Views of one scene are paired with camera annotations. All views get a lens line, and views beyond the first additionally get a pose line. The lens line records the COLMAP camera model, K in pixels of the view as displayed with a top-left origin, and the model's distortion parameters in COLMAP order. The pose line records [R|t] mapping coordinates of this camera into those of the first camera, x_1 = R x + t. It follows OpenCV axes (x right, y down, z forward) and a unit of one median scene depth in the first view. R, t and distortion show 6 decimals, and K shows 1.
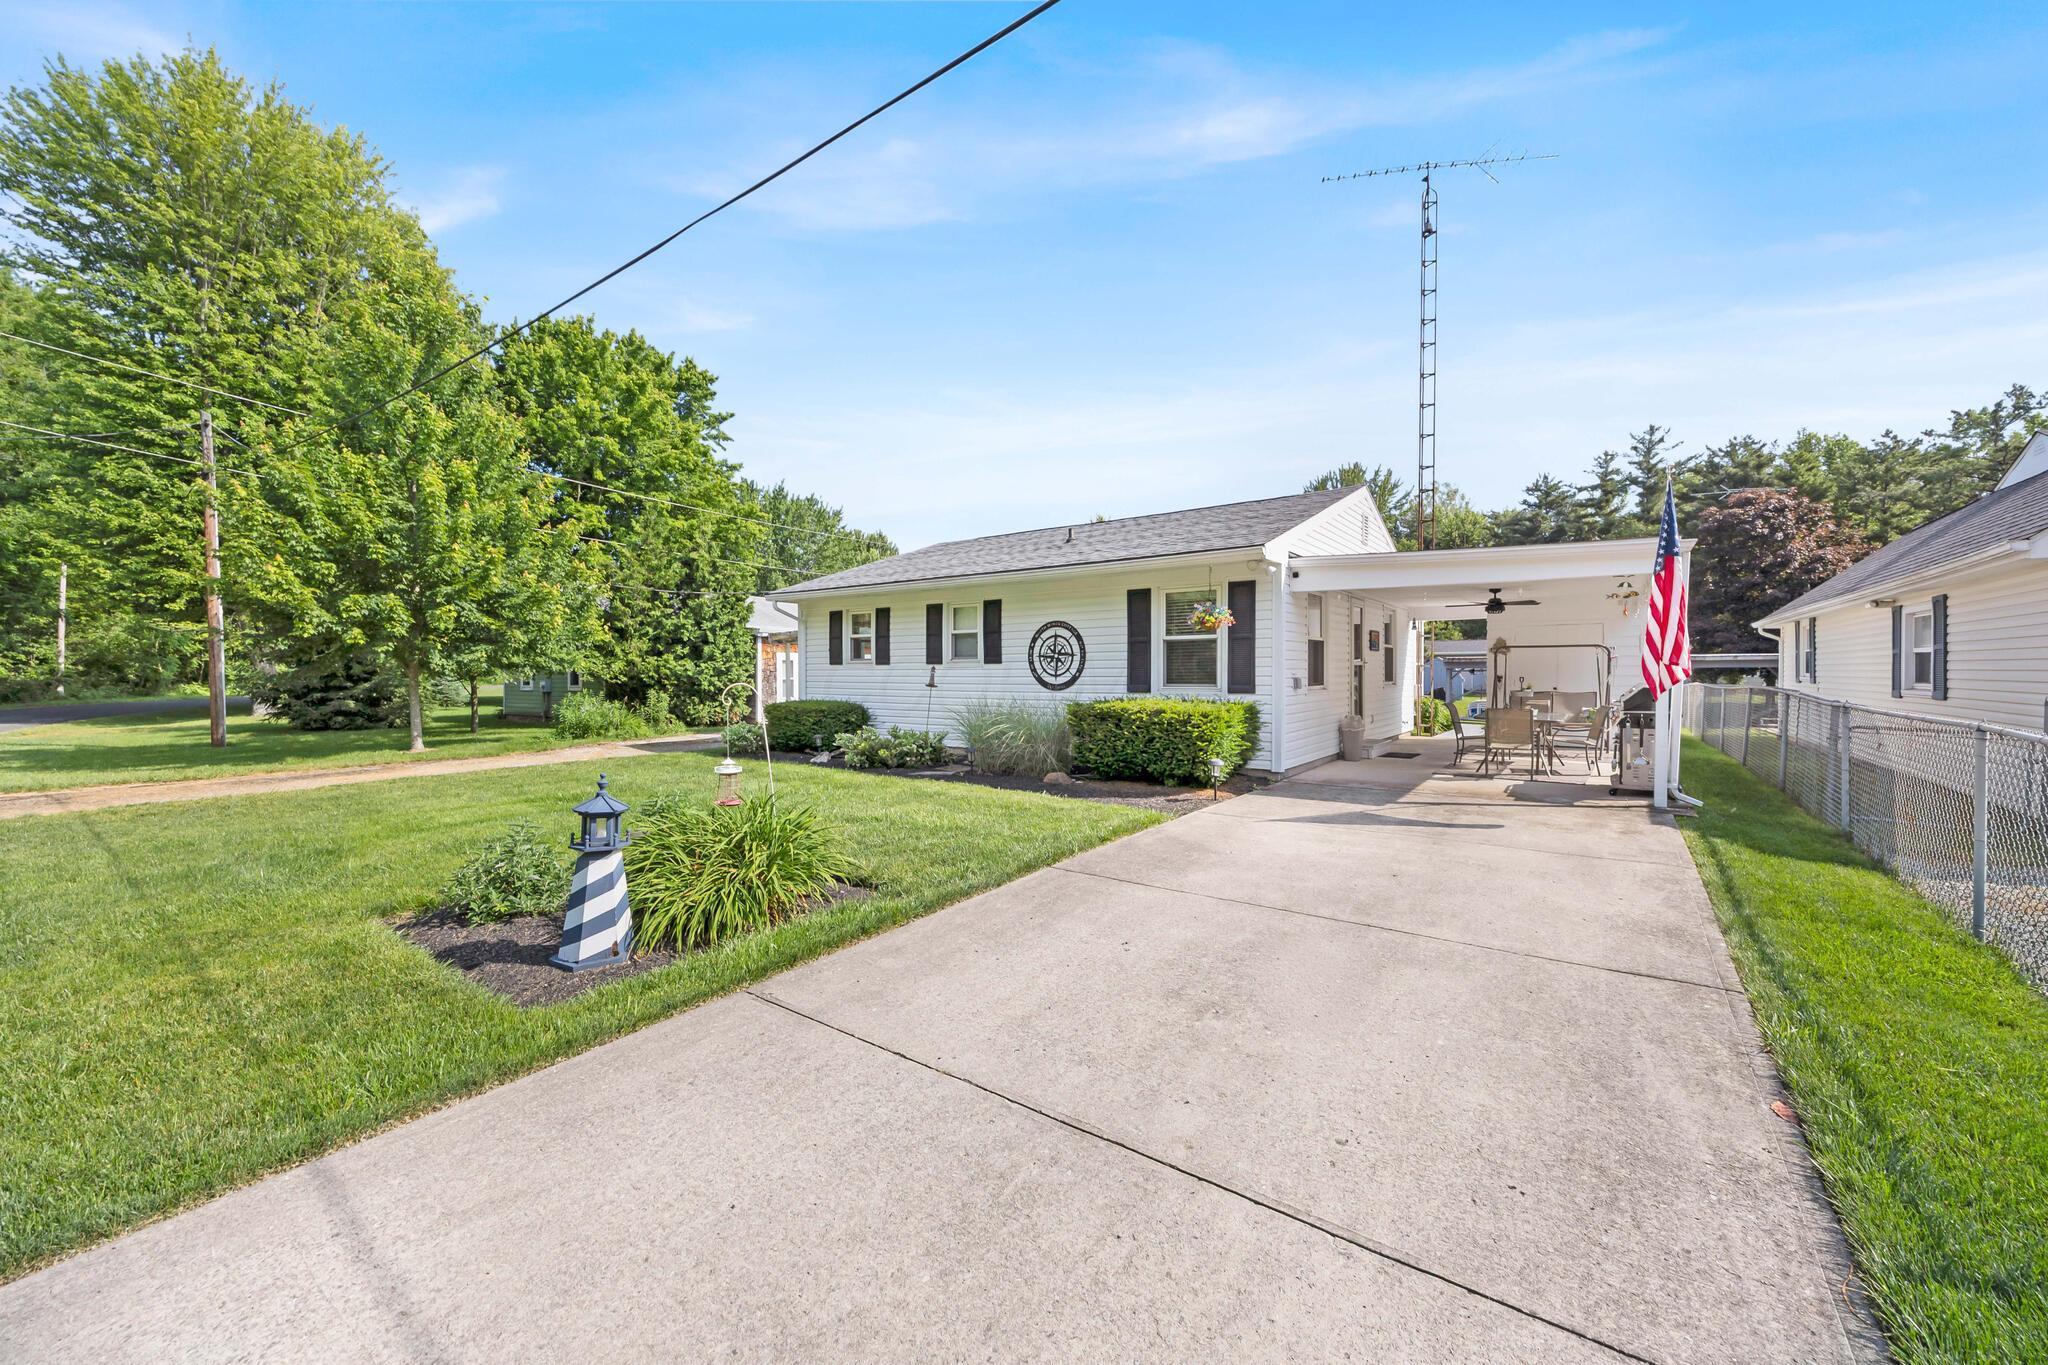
lens RADIAL K [[793.4, 0, 1024.0], [0, 793.4, 682.5], [0, 0, 1]] dist [-0.001342, 0.000081]
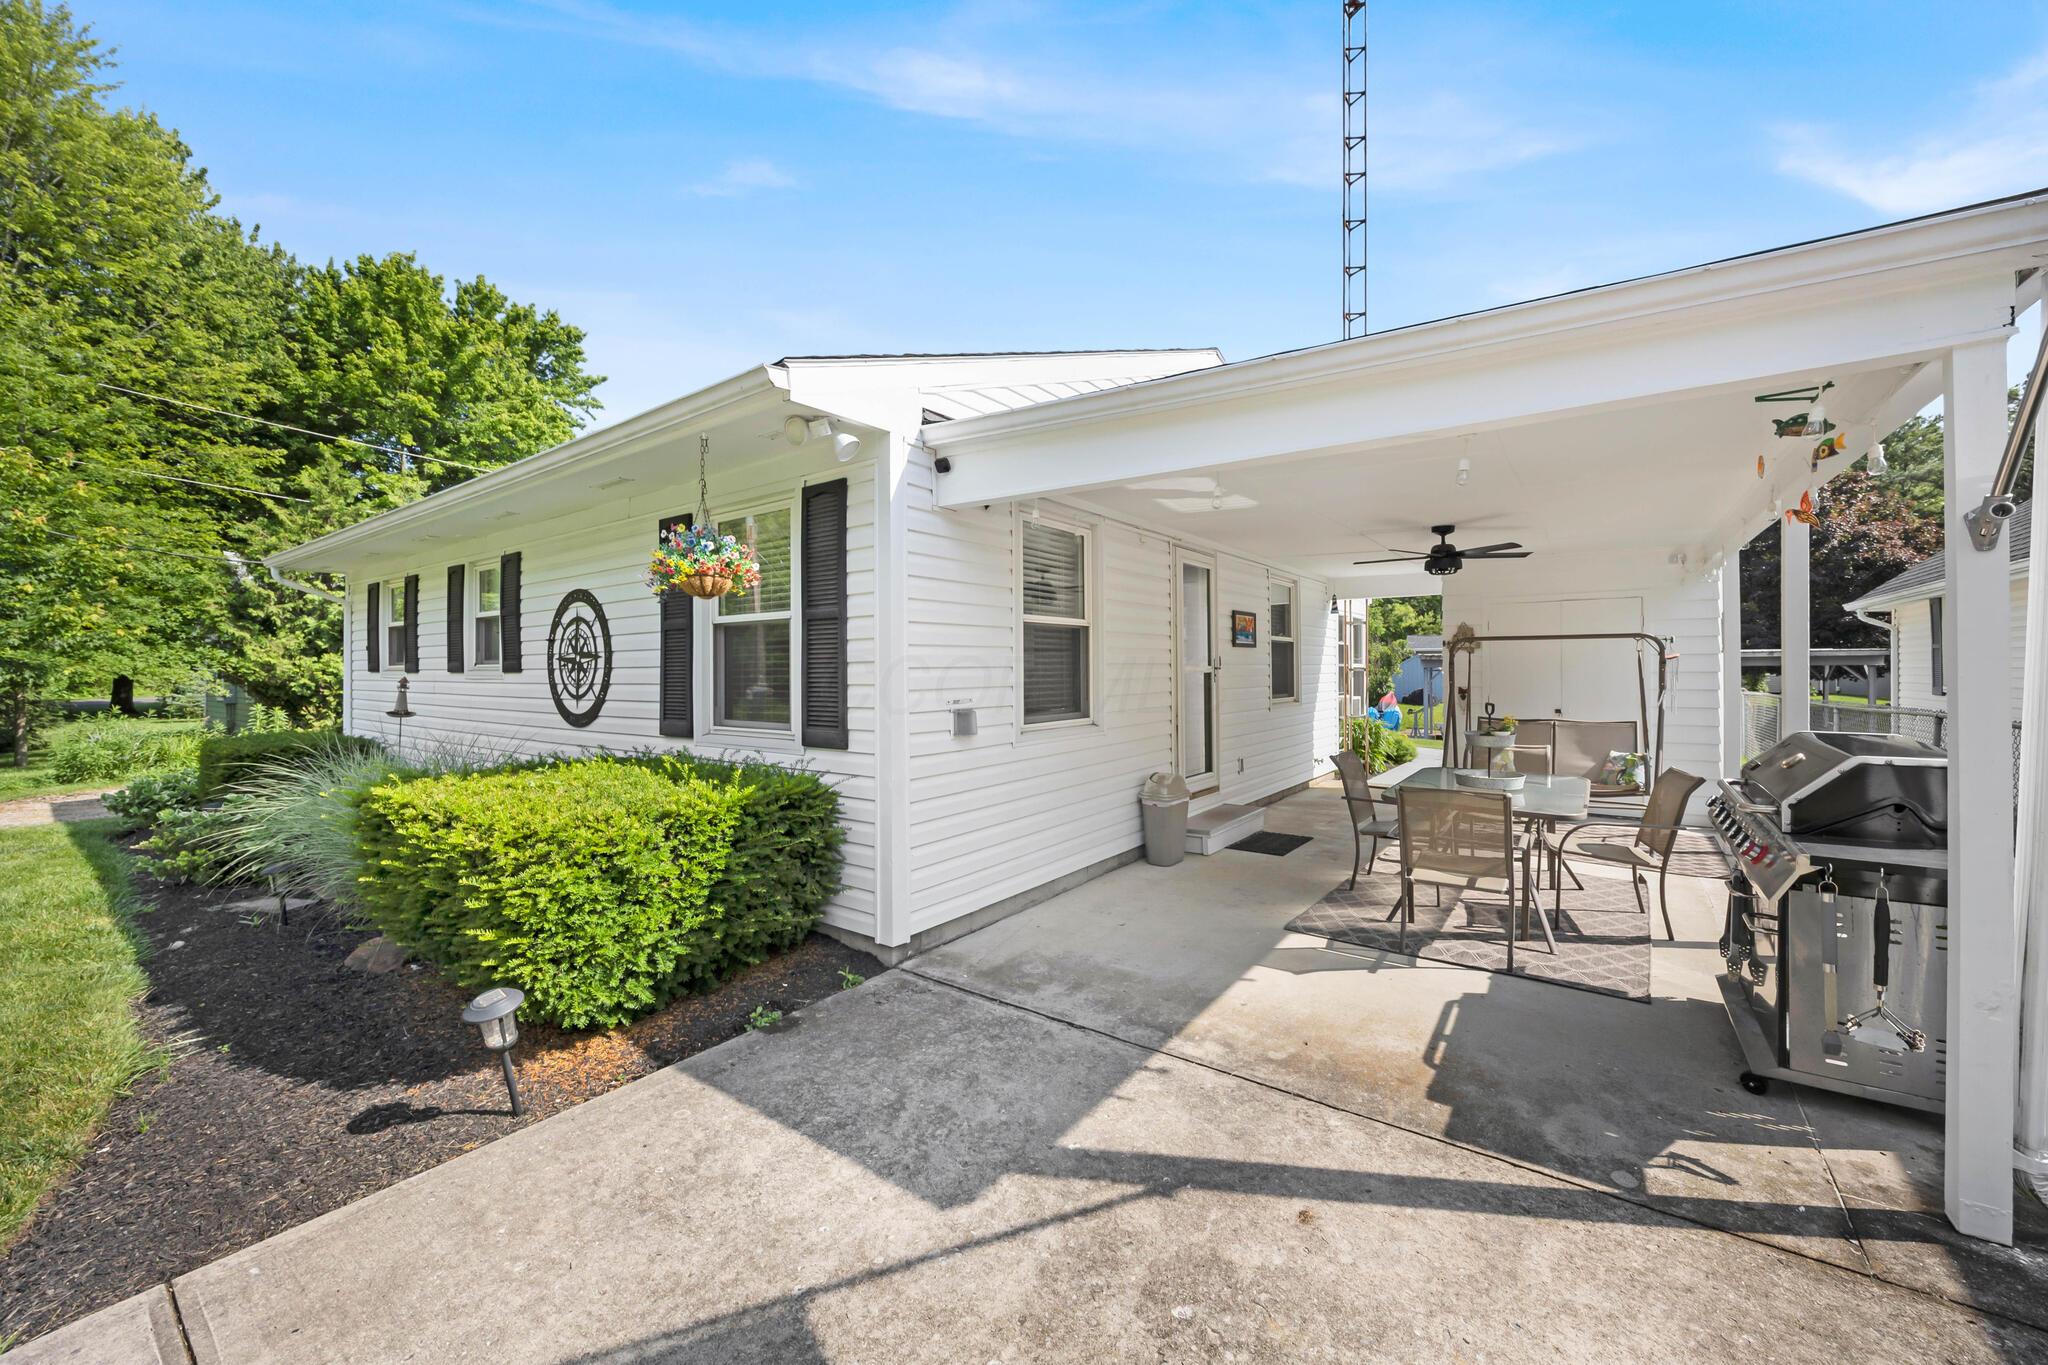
lens RADIAL K [[785.5, 0, 1027.8], [0, 785.5, 671.6], [0, 0, 1]] dist [0.002371, 0.000125]
pose [[0.999967, -0.003058, 0.007488, 0.257398], [0.003134, 0.999944, -0.010151, -0.015260], [-0.007457, 0.010175, 0.999920, 0.395498]]
